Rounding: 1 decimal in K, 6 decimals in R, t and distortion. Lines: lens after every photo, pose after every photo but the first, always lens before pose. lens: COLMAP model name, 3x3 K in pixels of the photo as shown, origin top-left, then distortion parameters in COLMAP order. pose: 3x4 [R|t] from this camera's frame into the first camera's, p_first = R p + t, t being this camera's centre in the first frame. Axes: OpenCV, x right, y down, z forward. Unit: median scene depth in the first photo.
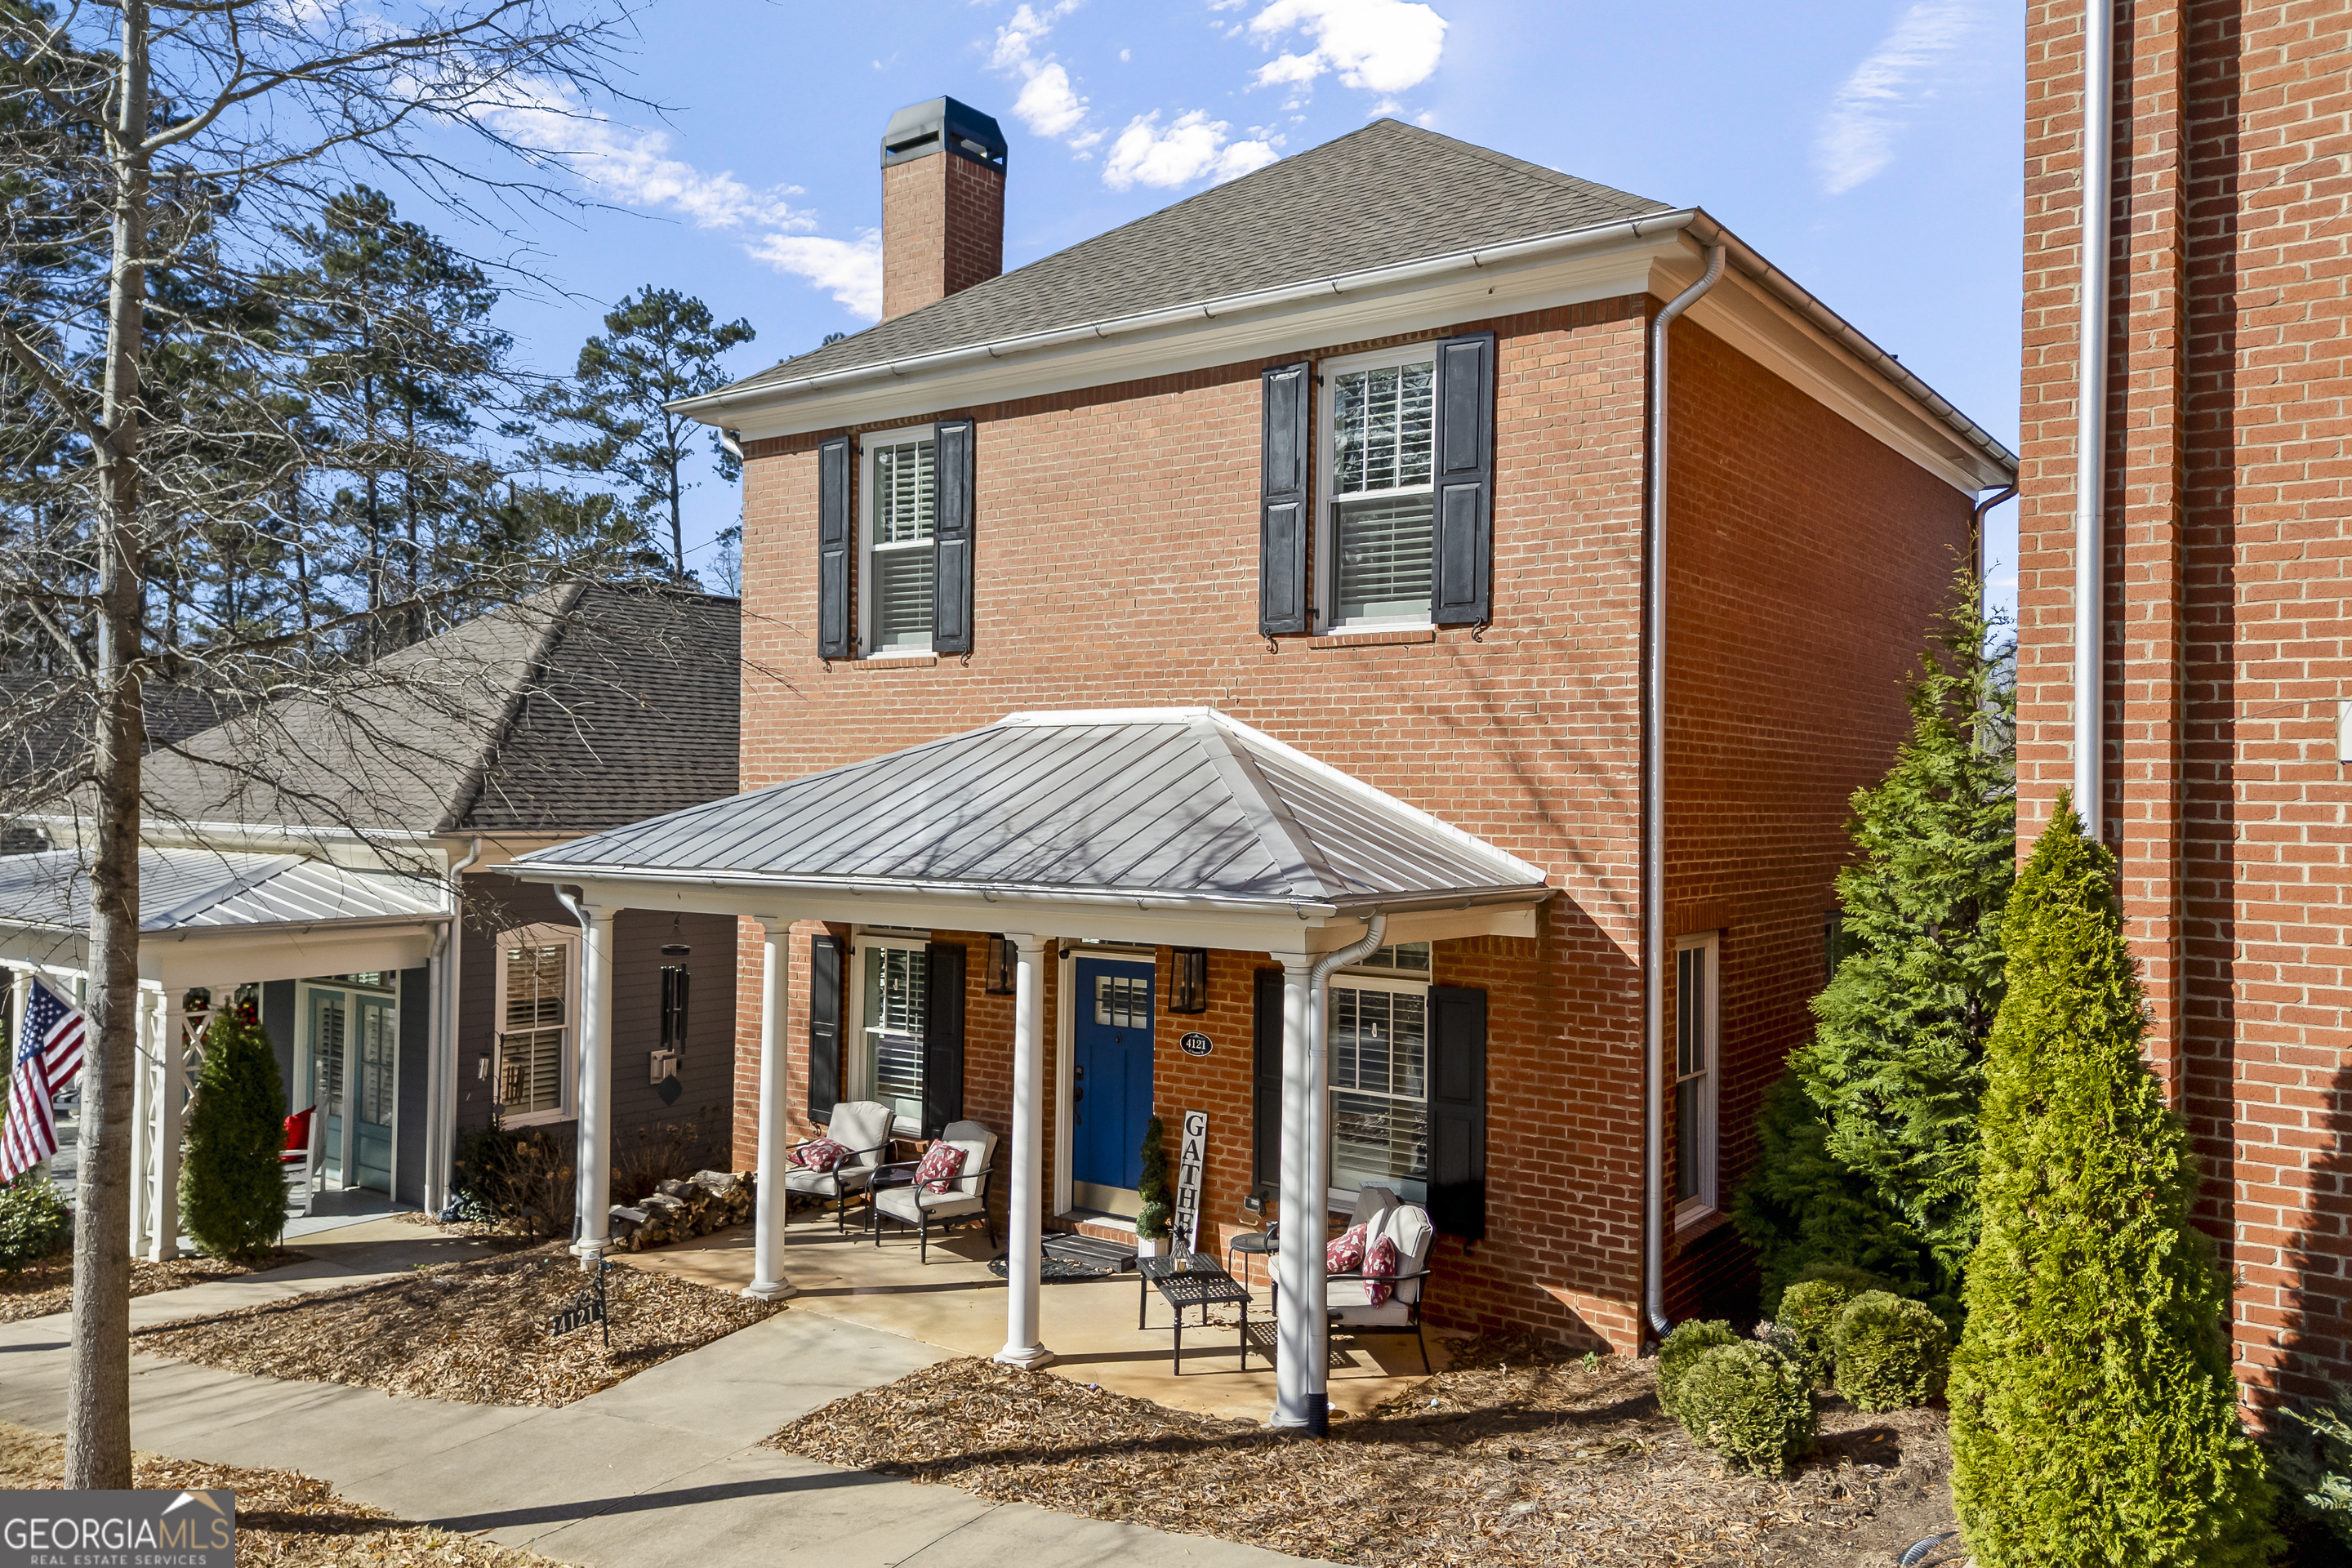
lens RADIAL K [[1740.9, 0, 1176.0], [0, 1740.9, 784.0], [0, 0, 1]] dist [-0.000088, -0.001061]
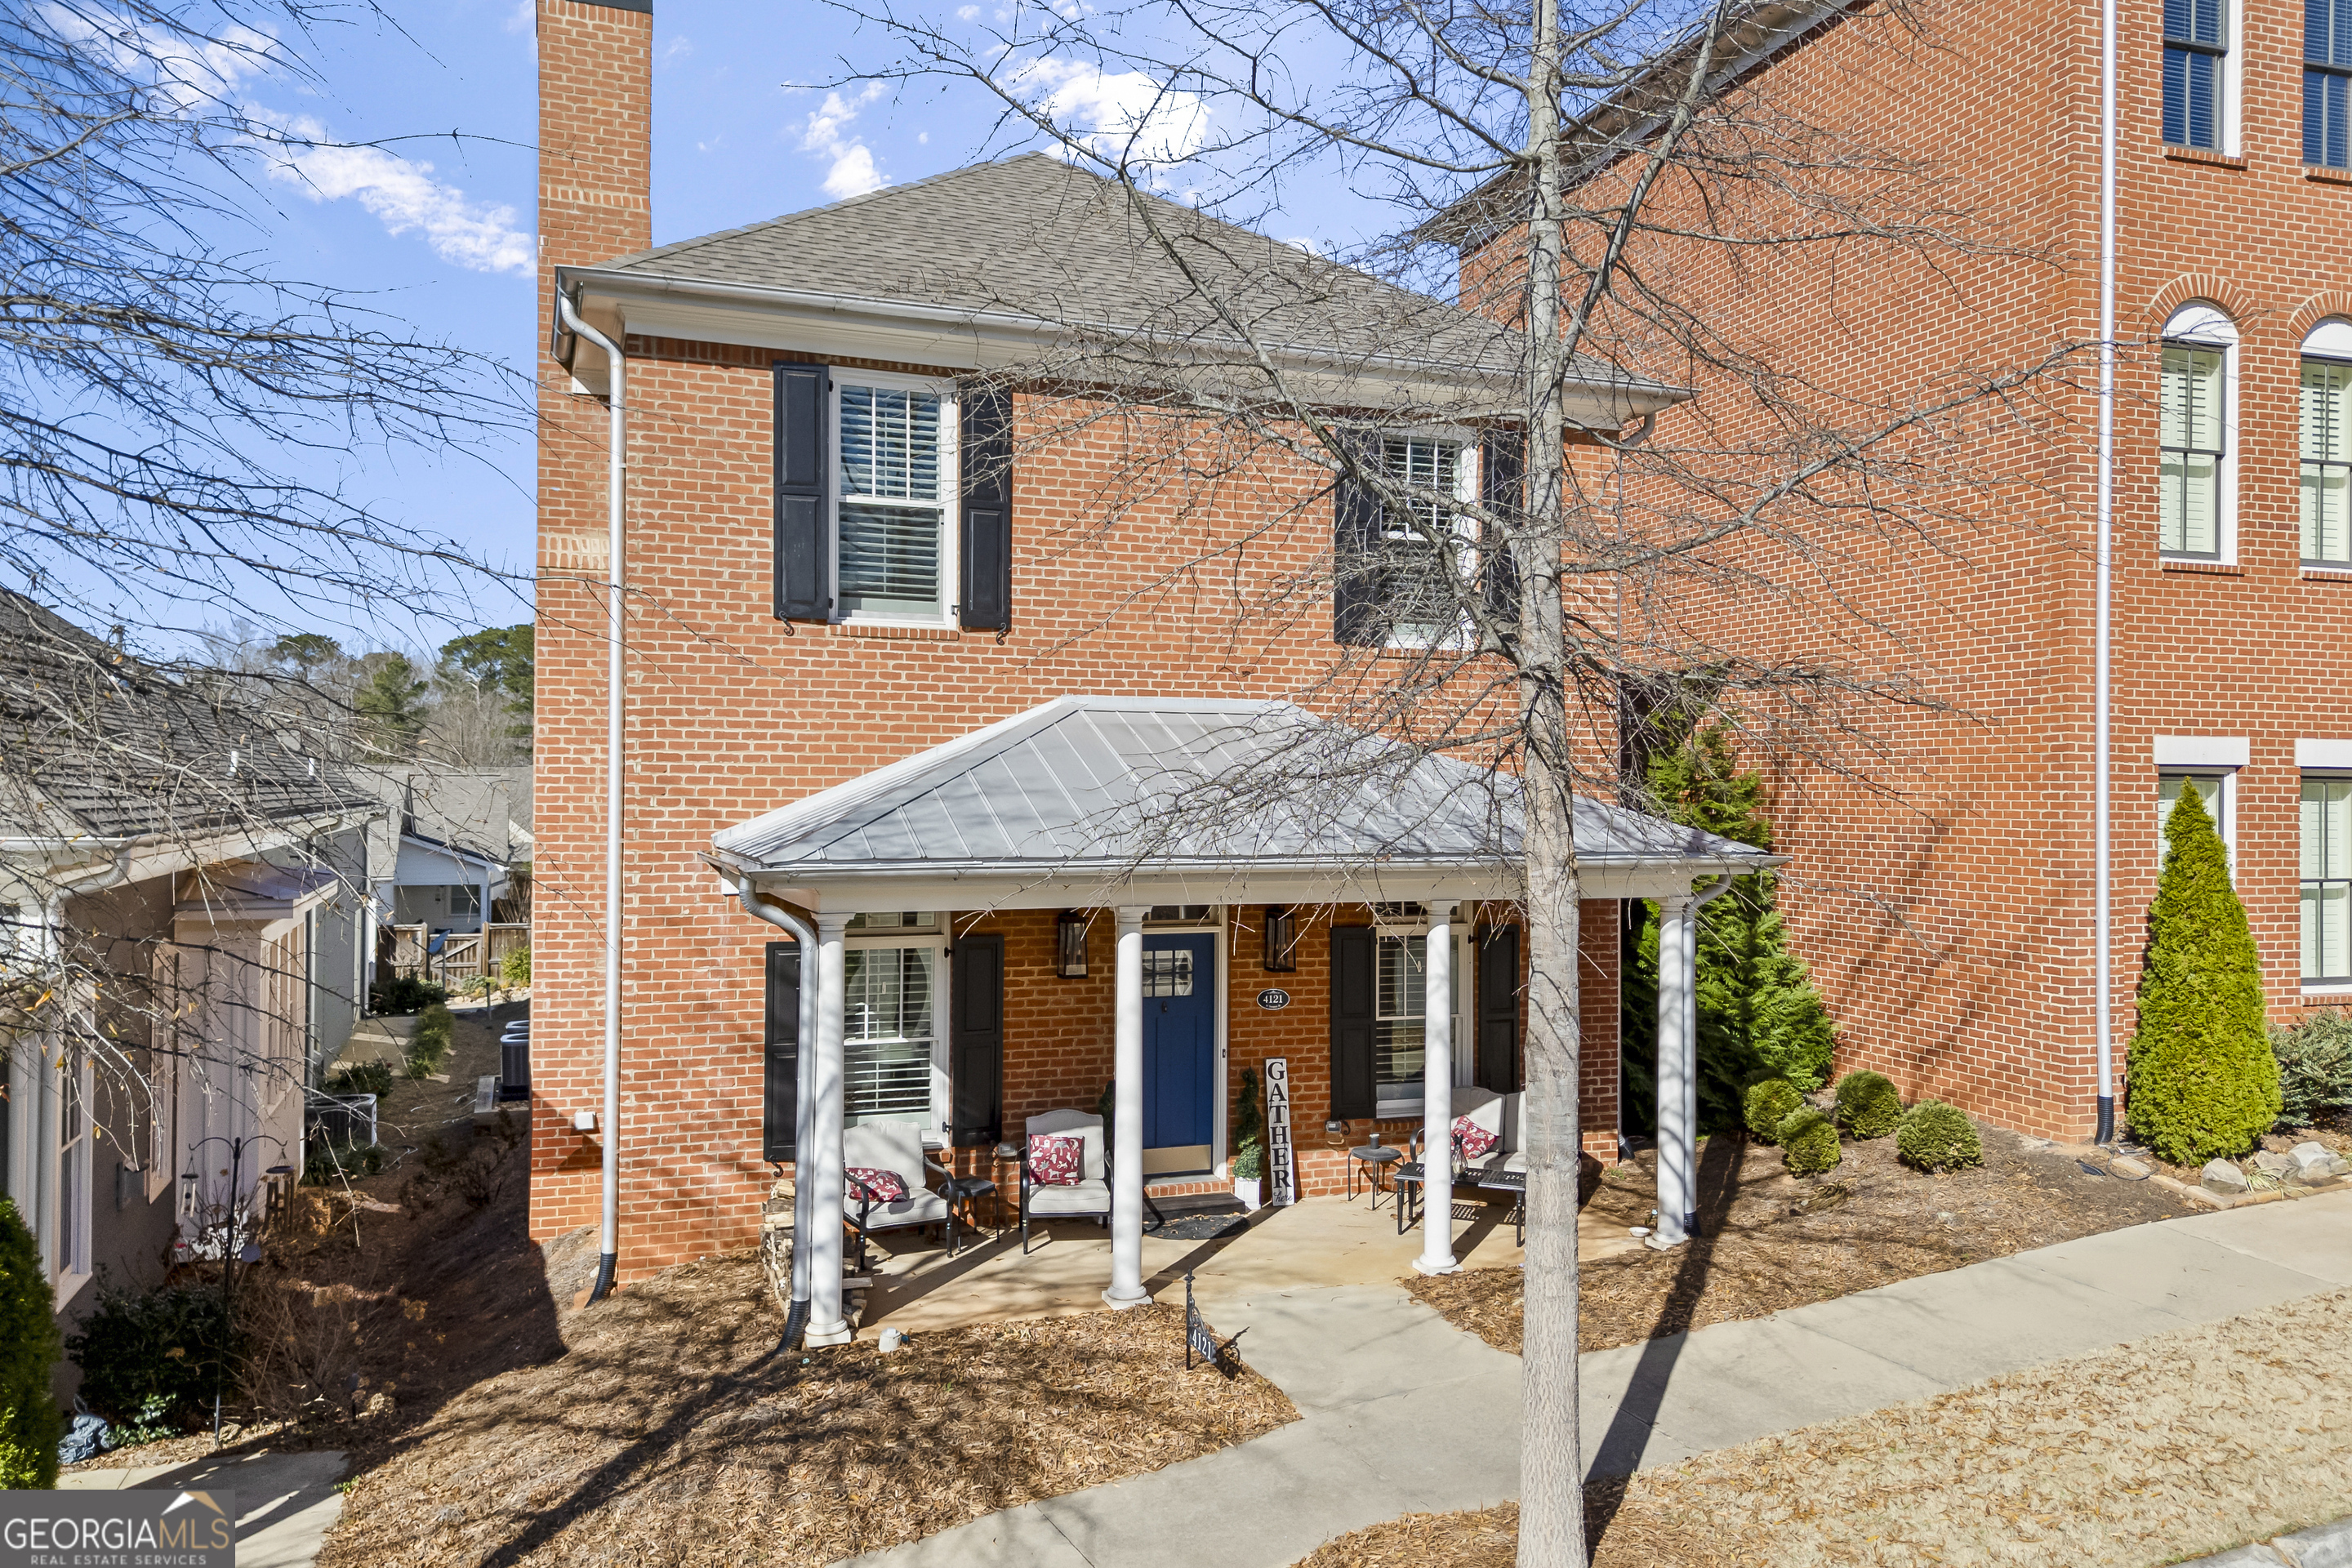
lens RADIAL K [[1740.9, 0, 1176.0], [0, 1740.9, 784.0], [0, 0, 1]] dist [-0.000088, -0.001061]
pose [[0.524110, 0.006410, 0.851626, -0.902159], [-0.004623, 0.999978, -0.004681, 0.013999], [-0.851638, -0.001483, 0.524129, 0.422223]]
